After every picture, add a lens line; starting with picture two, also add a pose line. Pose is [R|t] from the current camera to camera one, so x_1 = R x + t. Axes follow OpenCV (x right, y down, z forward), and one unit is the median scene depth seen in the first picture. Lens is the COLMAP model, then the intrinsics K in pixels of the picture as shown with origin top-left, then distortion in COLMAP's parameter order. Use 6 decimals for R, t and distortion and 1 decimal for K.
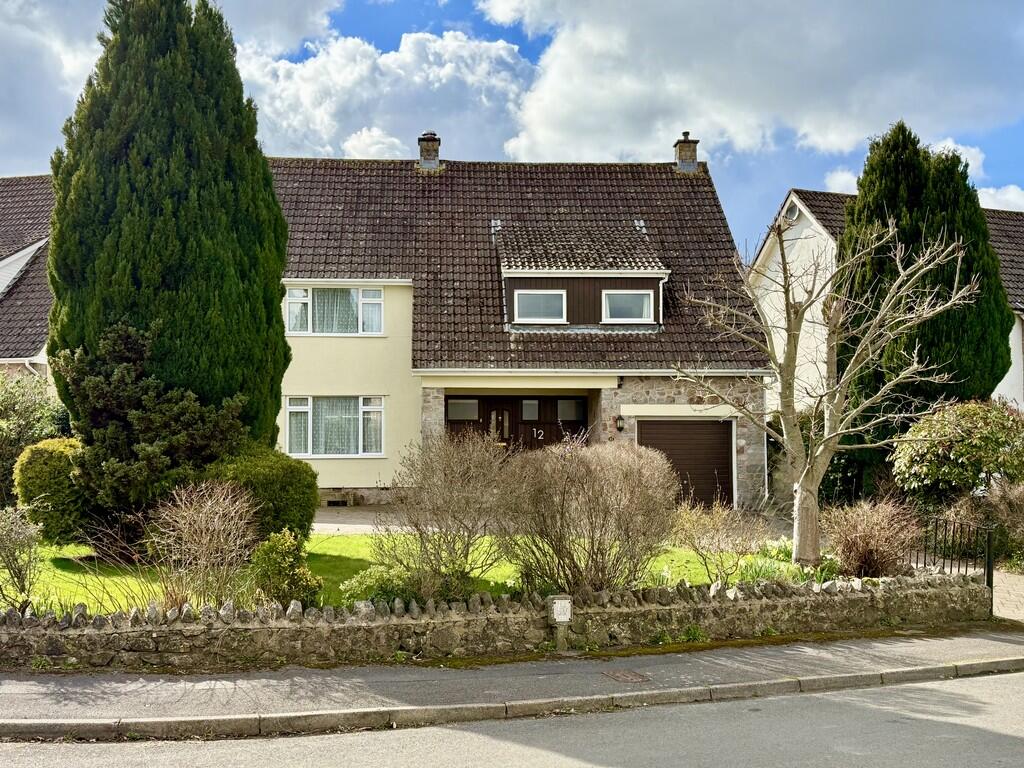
lens RADIAL K [[914.9, 0, 512.0], [0, 914.9, 384.0], [0, 0, 1]] dist [0.057167, -0.000729]
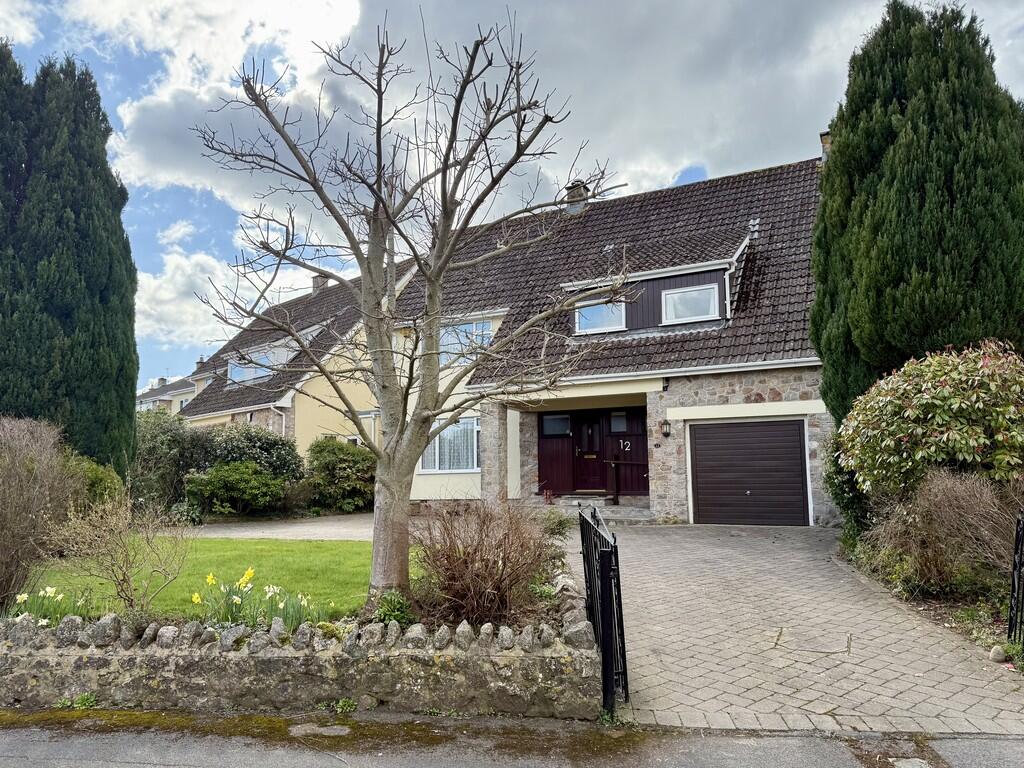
lens RADIAL K [[713.1, 0, 512.0], [0, 713.1, 384.0], [0, 0, 1]] dist [0.028737, -0.004503]
pose [[0.872138, -0.078276, -0.482958, 0.322471], [0.049508, 0.996171, -0.072052, 0.041003], [0.486749, 0.038929, 0.872674, 0.284514]]
